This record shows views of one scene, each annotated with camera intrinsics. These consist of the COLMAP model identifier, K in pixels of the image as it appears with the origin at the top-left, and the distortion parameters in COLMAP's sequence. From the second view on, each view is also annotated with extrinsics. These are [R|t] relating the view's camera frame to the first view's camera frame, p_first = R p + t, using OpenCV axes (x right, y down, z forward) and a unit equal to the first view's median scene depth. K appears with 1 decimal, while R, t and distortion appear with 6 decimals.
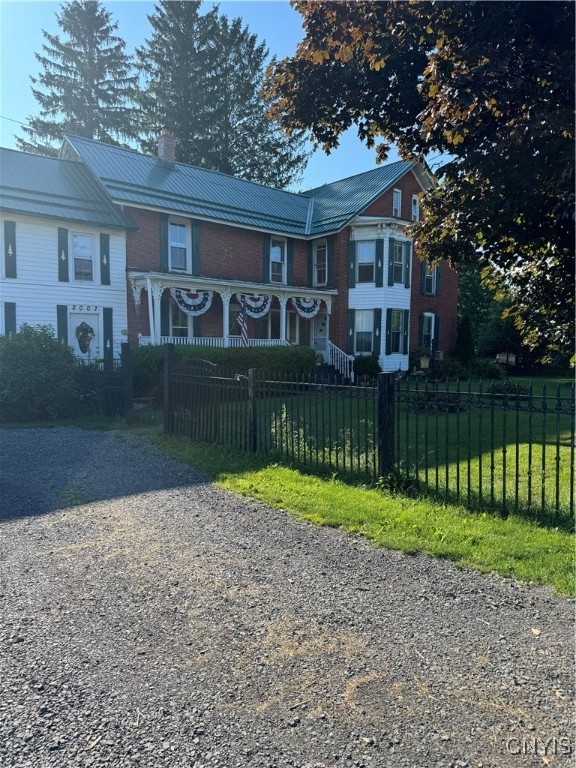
lens RADIAL K [[544.8, 0, 288.2], [0, 544.8, 383.6], [0, 0, 1]] dist [0.125305, -0.068033]
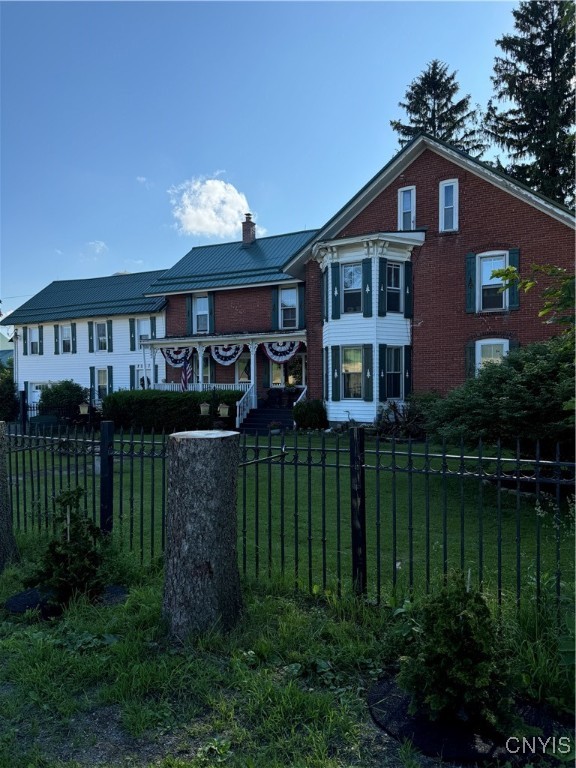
lens RADIAL K [[548.1, 0, 289.2], [0, 548.1, 386.4], [0, 0, 1]] dist [0.051918, -0.069823]
pose [[0.342030, 0.000891, -0.939689, 1.034077], [-0.062331, 0.997819, -0.021741, -0.058832], [0.937619, 0.066008, 0.341340, 0.721066]]
